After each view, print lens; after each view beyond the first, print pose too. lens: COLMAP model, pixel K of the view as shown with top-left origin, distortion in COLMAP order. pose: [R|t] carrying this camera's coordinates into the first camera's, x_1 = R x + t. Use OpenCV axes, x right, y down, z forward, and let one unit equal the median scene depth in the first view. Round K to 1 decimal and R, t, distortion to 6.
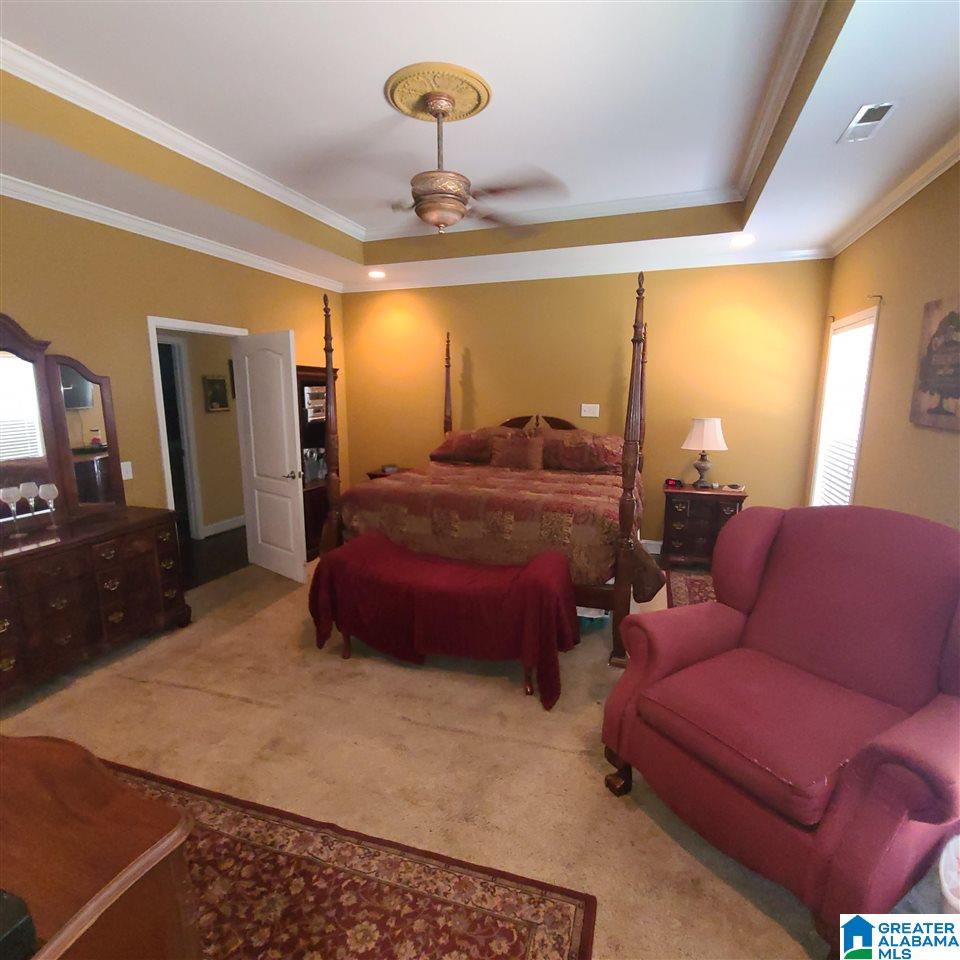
lens RADIAL K [[524.9, 0, 478.3], [0, 524.9, 481.0], [0, 0, 1]] dist [-0.000931, -0.002534]
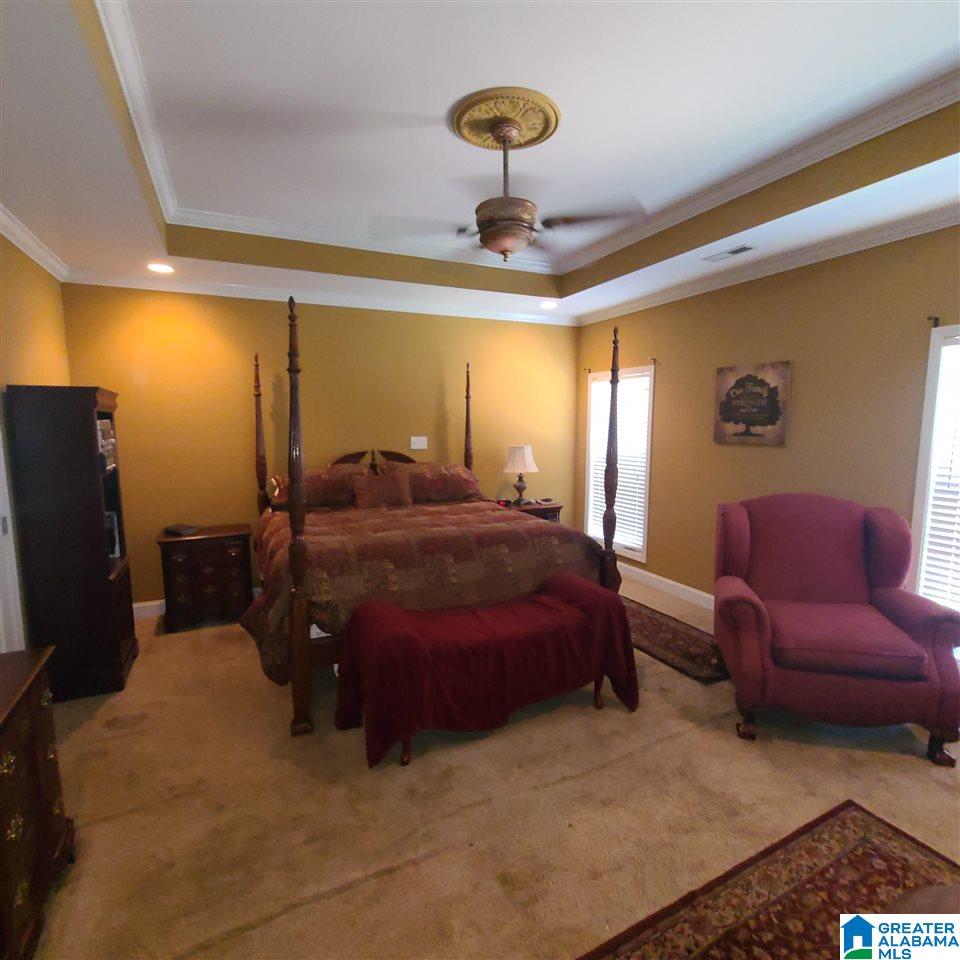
lens RADIAL K [[524.9, 0, 481.0], [0, 524.9, 481.0], [0, 0, 1]] dist [-0.000931, -0.002534]
pose [[0.711847, -0.080734, 0.697679, -0.760549], [0.125015, 0.992073, -0.012752, -0.061614], [-0.691119, 0.096298, 0.716297, 0.361397]]
